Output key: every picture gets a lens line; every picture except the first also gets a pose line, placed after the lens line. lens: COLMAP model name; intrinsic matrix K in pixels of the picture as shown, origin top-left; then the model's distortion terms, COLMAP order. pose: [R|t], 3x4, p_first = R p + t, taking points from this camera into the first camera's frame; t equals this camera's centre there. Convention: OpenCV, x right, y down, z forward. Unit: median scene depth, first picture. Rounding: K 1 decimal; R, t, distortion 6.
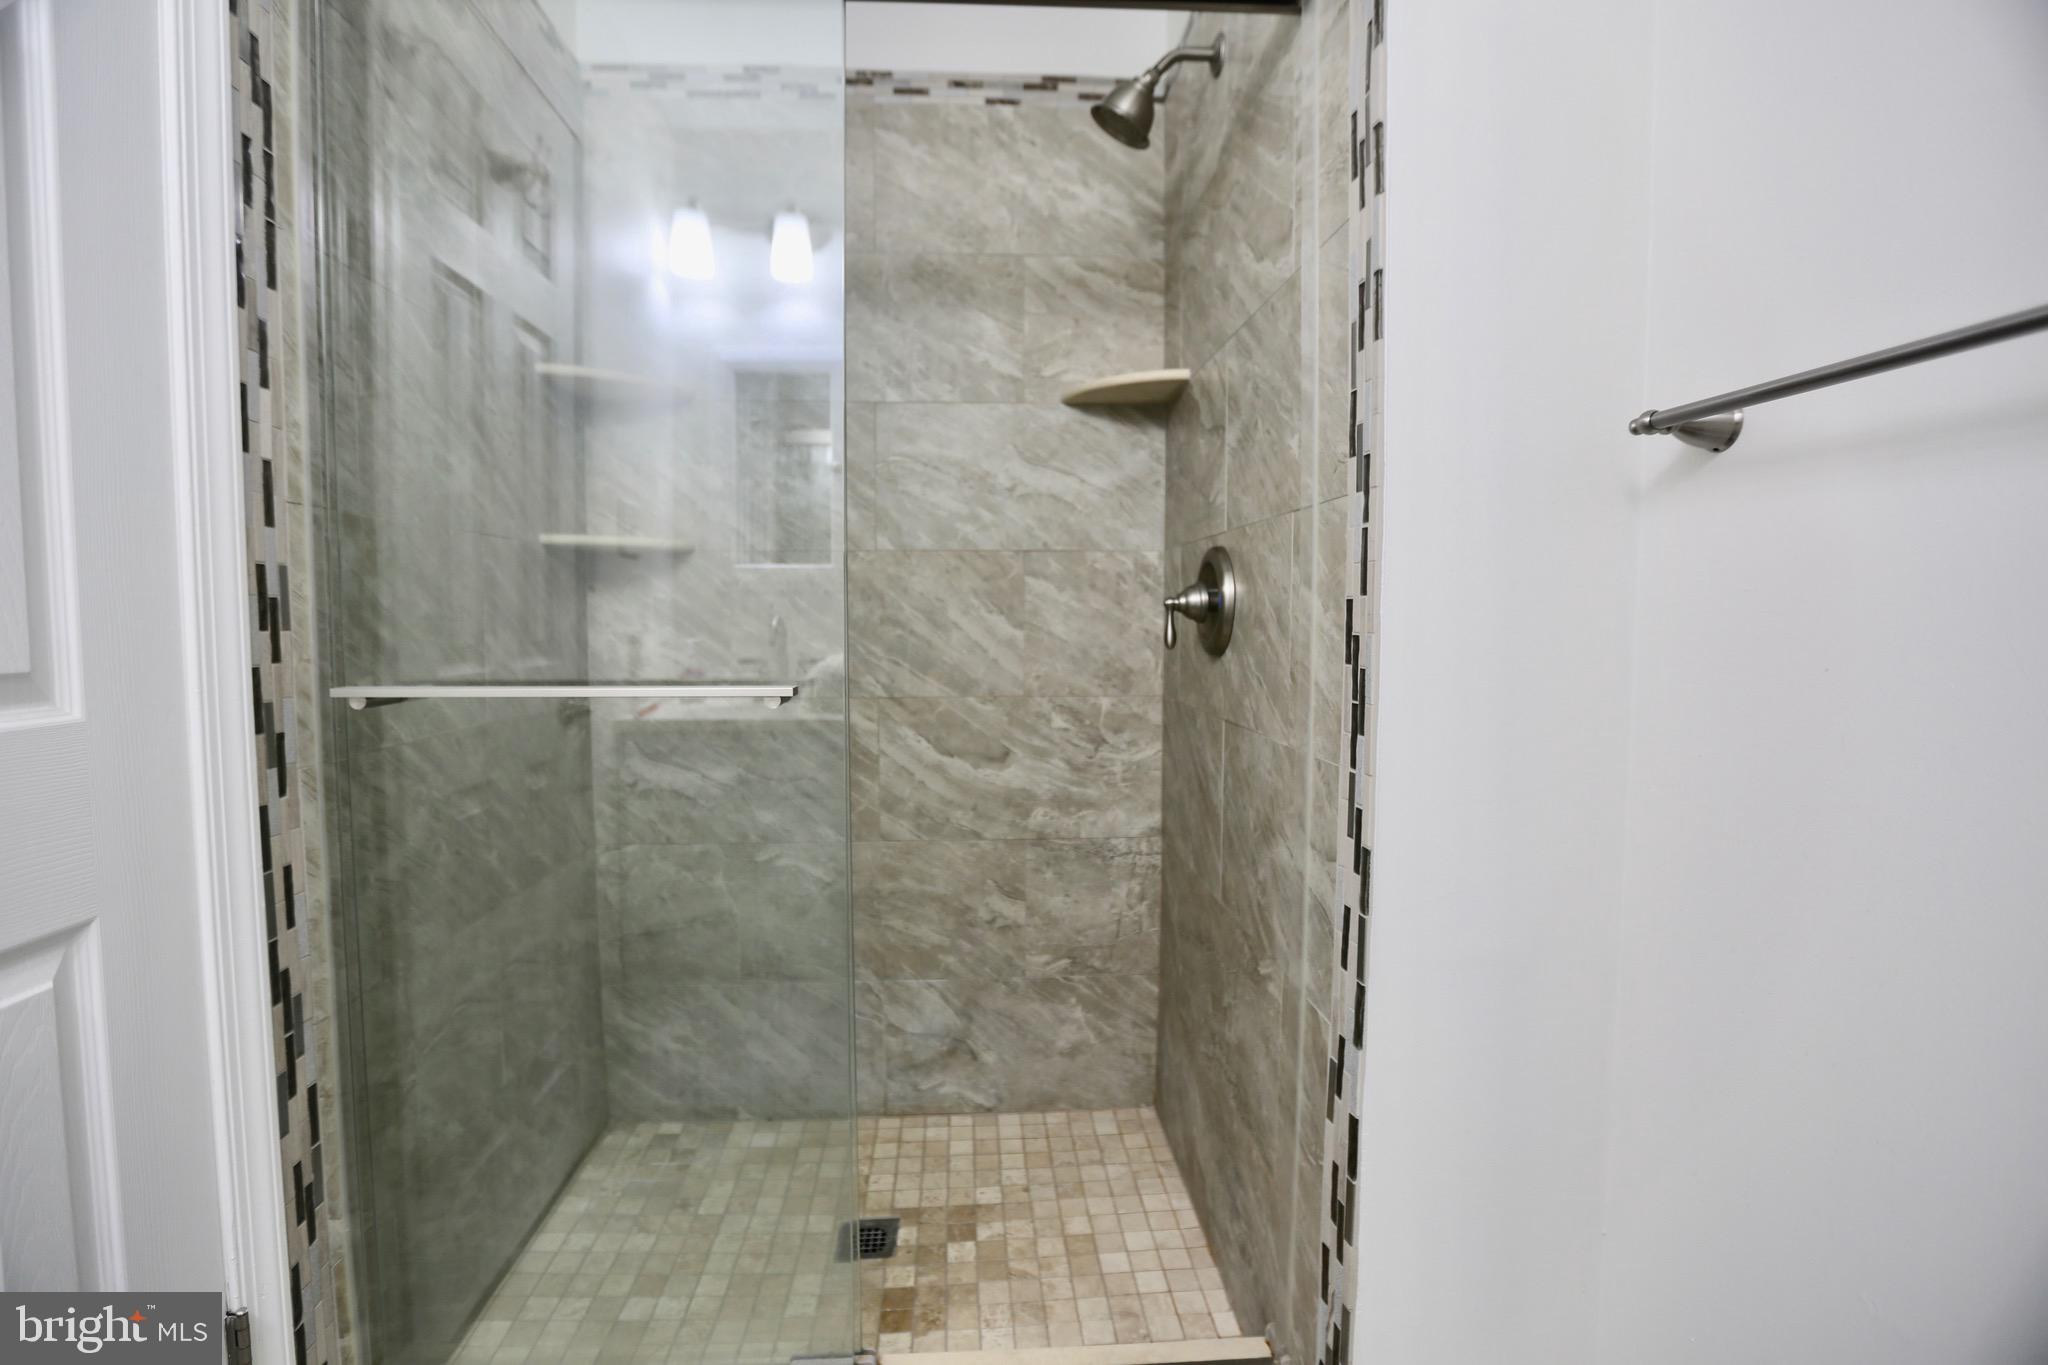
lens RADIAL K [[968.1, 0, 1024.0], [0, 968.1, 682.5], [0, 0, 1]] dist [-0.040081, 0.038223]
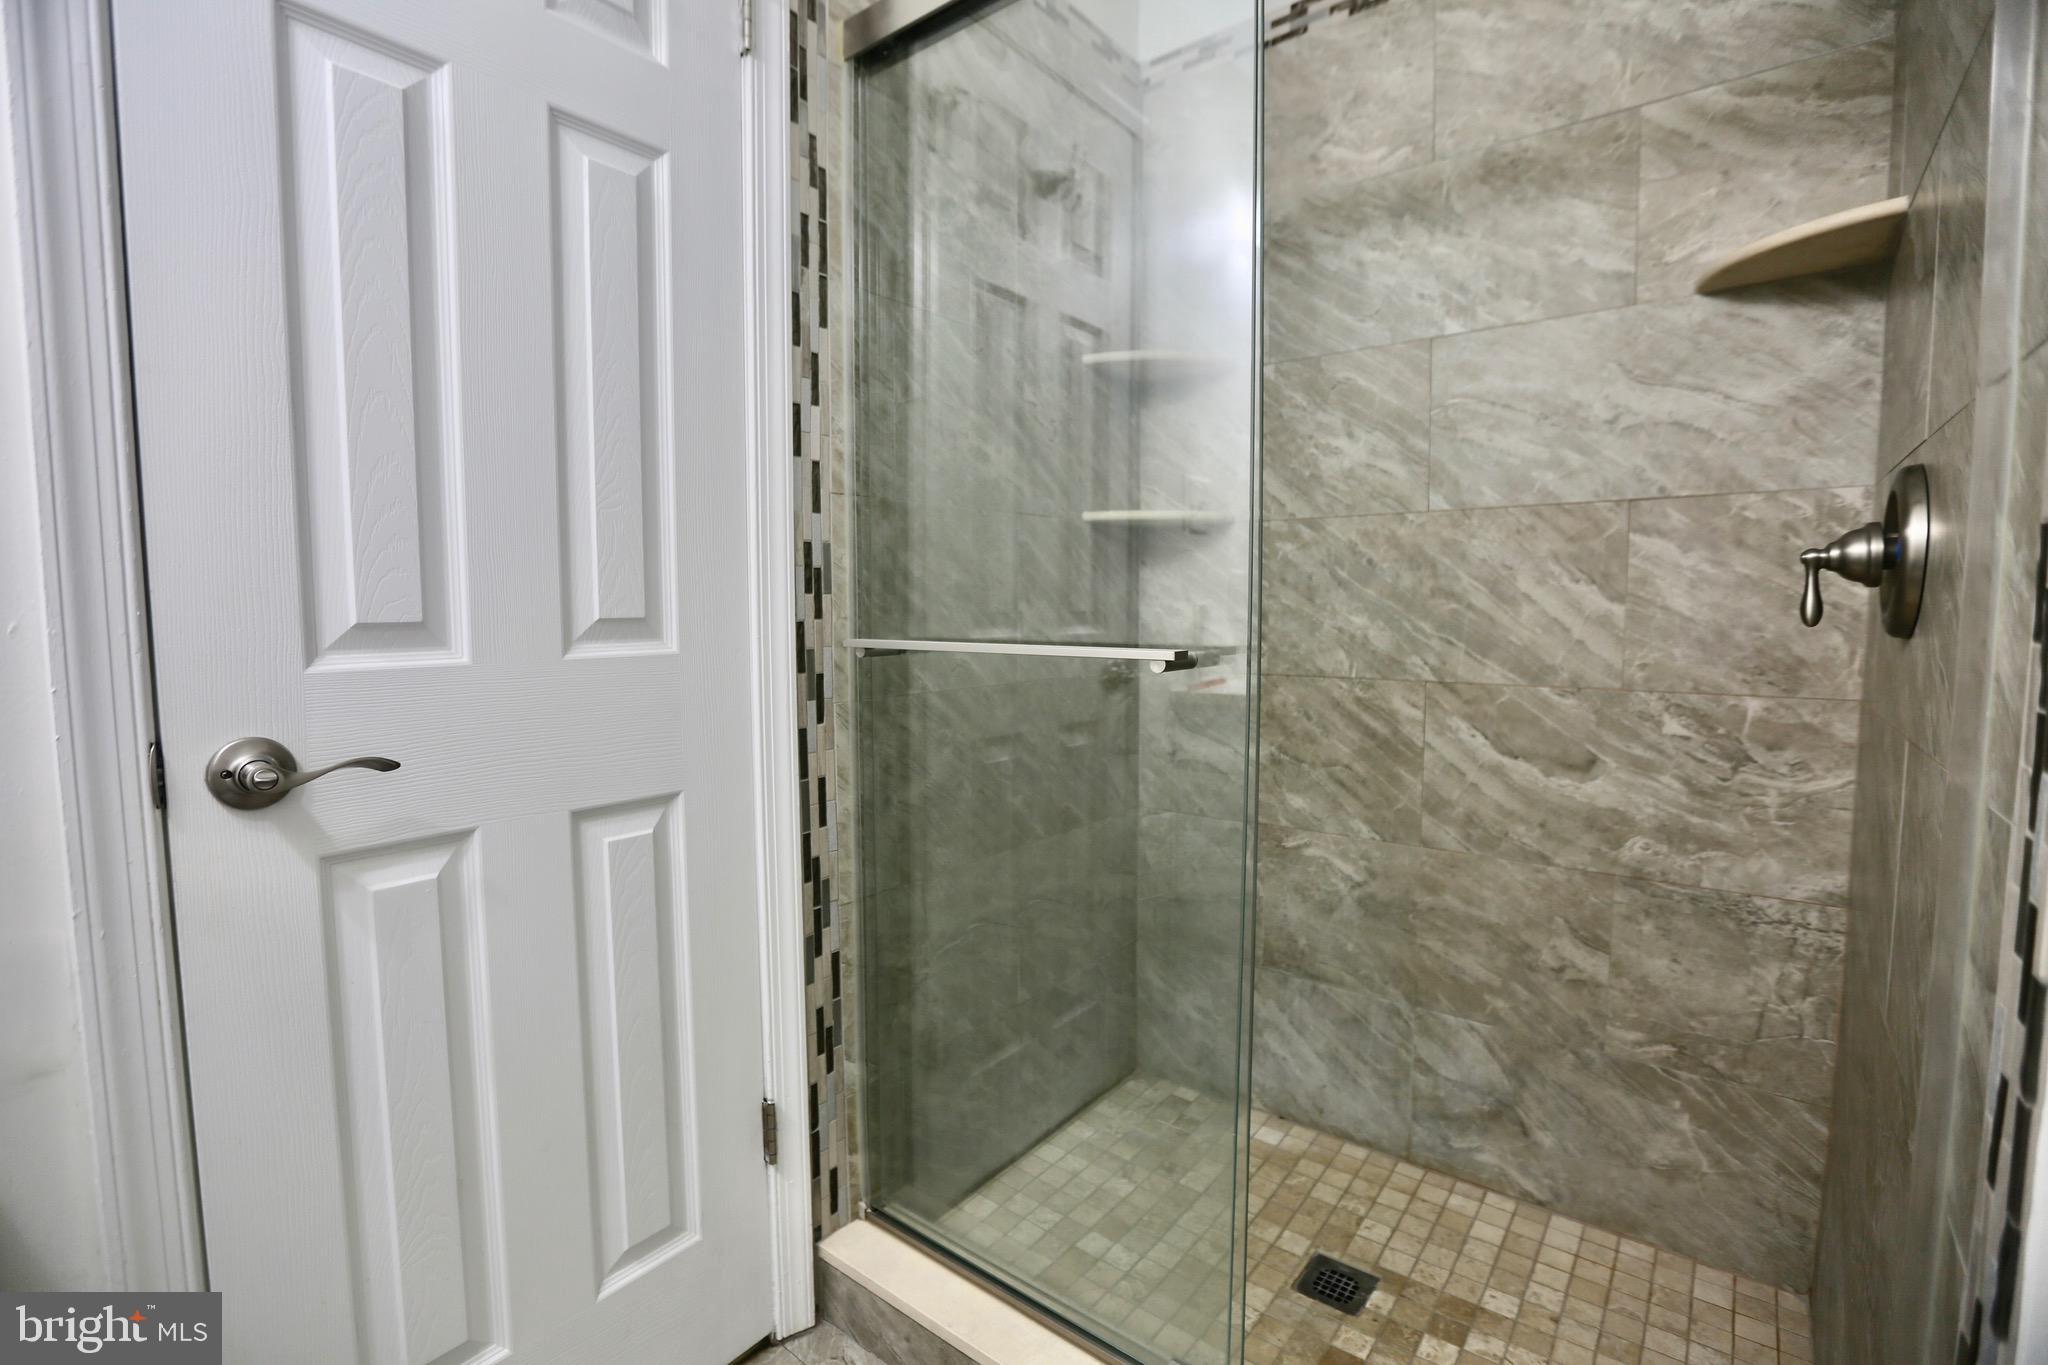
lens RADIAL K [[970.6, 0, 1024.0], [0, 970.6, 682.5], [0, 0, 1]] dist [-0.029935, 0.021296]
pose [[0.744770, 0.052208, -0.665276, 0.161575], [-0.045343, 0.998590, 0.027604, 0.008969], [0.665779, 0.009607, 0.746087, 0.117978]]
